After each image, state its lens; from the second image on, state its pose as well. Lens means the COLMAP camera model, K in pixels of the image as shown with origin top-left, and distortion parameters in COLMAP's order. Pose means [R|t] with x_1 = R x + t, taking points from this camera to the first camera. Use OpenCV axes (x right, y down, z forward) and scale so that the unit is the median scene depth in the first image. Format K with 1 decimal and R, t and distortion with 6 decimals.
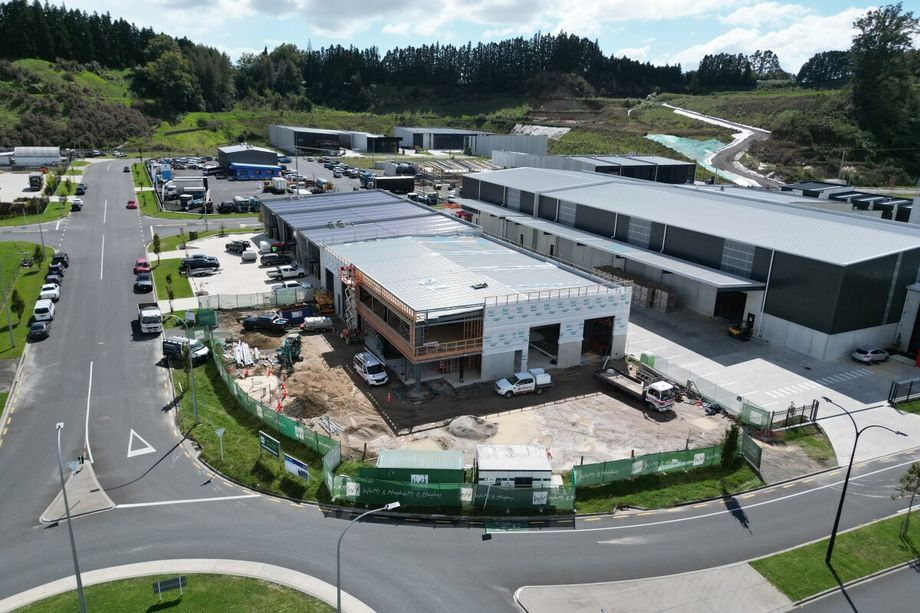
lens RADIAL K [[659.1, 0, 460.0], [0, 659.1, 306.5], [0, 0, 1]] dist [0.062433, -0.060813]
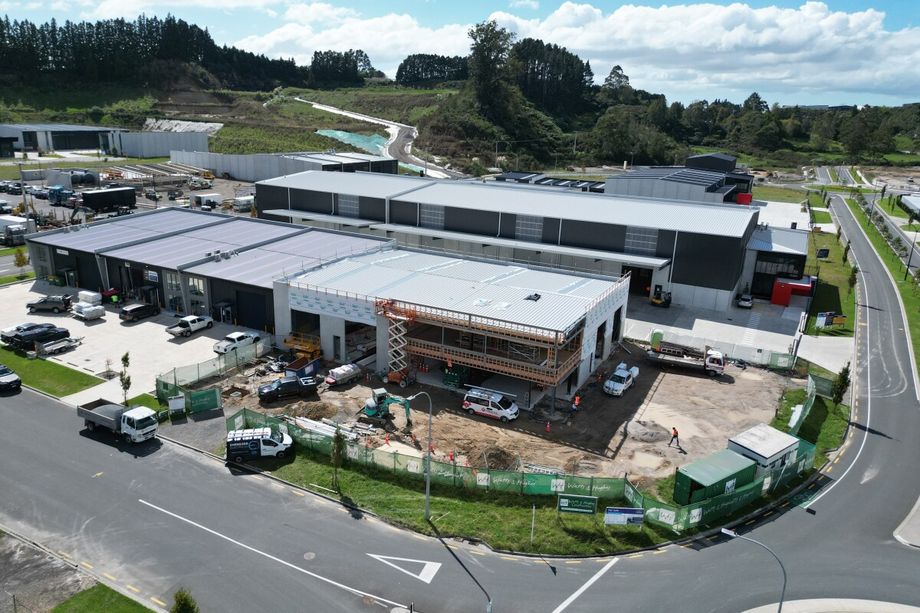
lens RADIAL K [[659.1, 0, 460.0], [0, 659.1, 306.5], [0, 0, 1]] dist [0.062433, -0.060813]
pose [[0.805348, -0.169965, 0.567914, -0.169977], [0.162459, 0.984618, 0.064296, -0.027061], [-0.570106, 0.040482, 0.820573, 0.066049]]
